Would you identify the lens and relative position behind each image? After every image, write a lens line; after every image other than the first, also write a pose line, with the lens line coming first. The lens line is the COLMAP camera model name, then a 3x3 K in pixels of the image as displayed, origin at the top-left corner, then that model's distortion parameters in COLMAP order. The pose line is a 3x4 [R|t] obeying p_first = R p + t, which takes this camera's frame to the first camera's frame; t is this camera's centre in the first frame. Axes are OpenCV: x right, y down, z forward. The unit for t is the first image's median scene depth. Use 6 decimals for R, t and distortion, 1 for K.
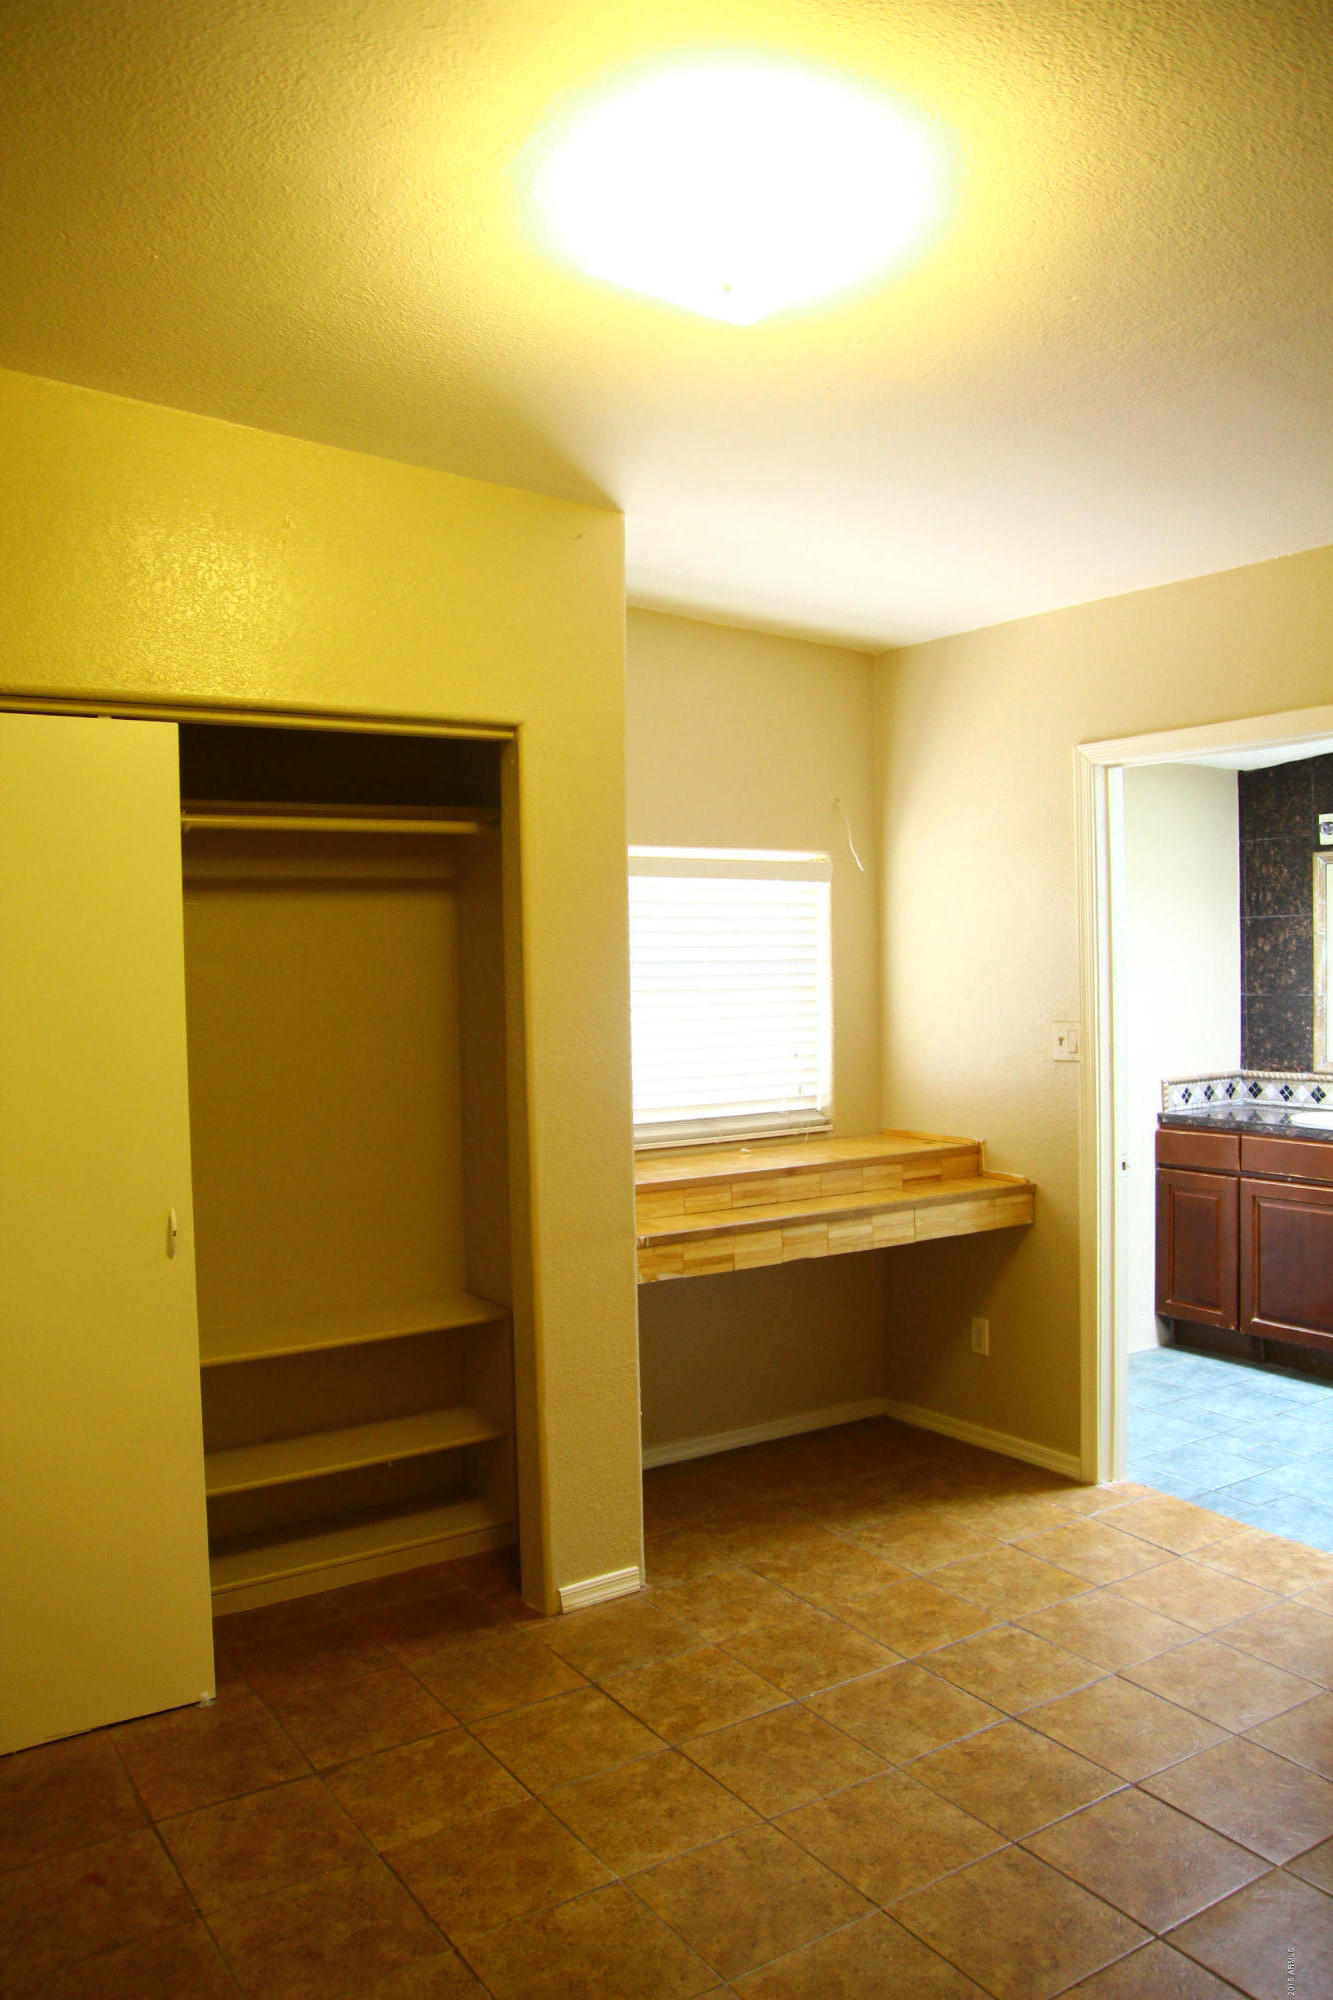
lens RADIAL K [[1517.3, 0, 666.5], [0, 1517.3, 1000.0], [0, 0, 1]] dist [-0.117122, 0.105981]
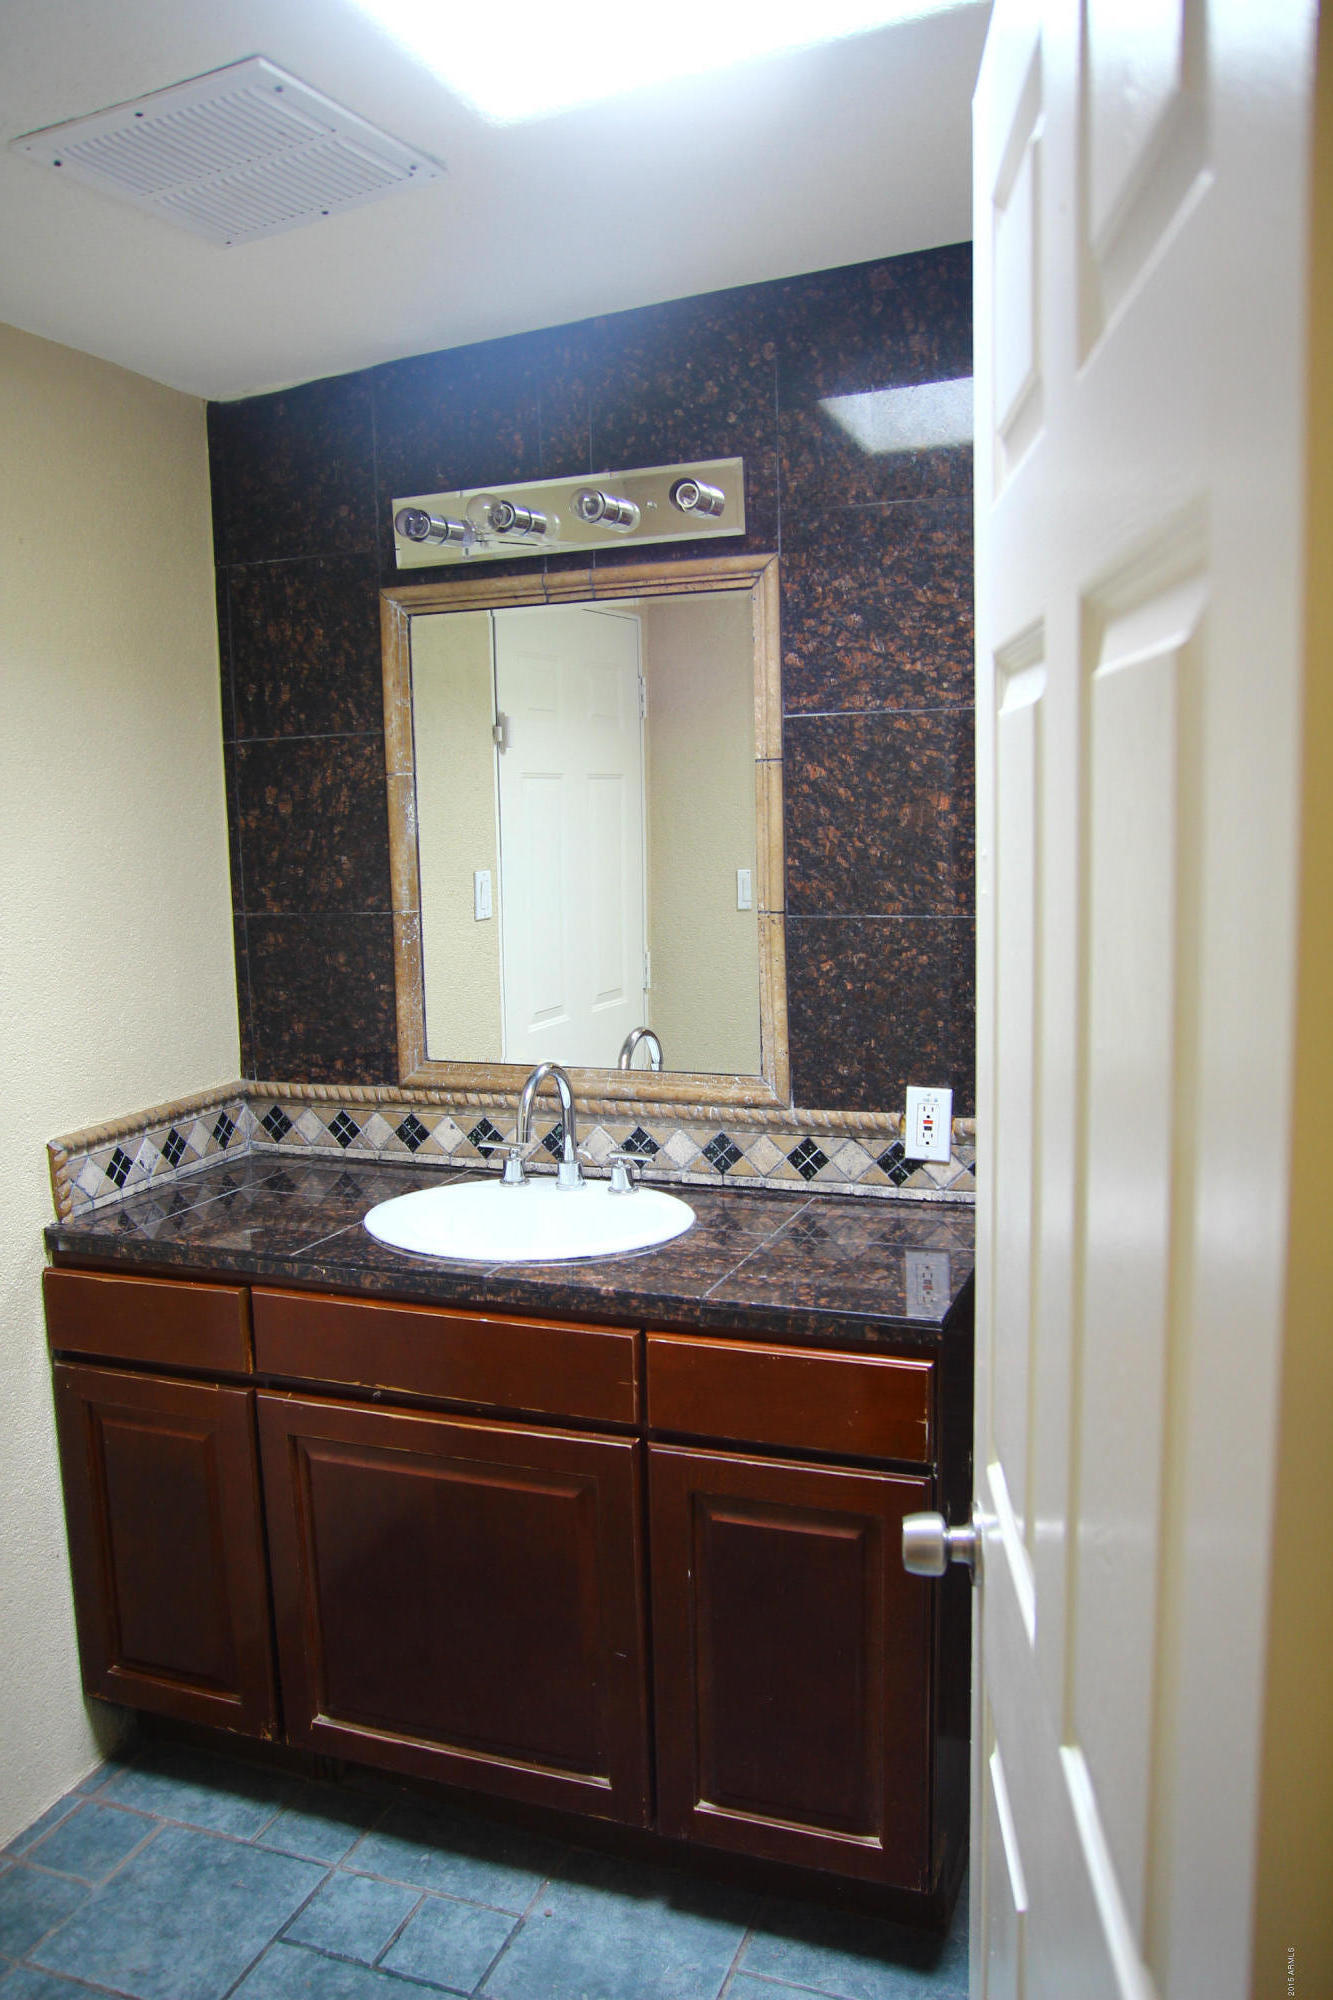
lens RADIAL K [[1517.3, 0, 666.5], [0, 1517.3, 1000.0], [0, 0, 1]] dist [-0.117122, 0.105981]
pose [[0.806192, -0.080171, 0.586197, 0.229615], [0.028727, 0.994912, 0.096561, -0.018571], [-0.590957, -0.061006, 0.804393, 0.576601]]
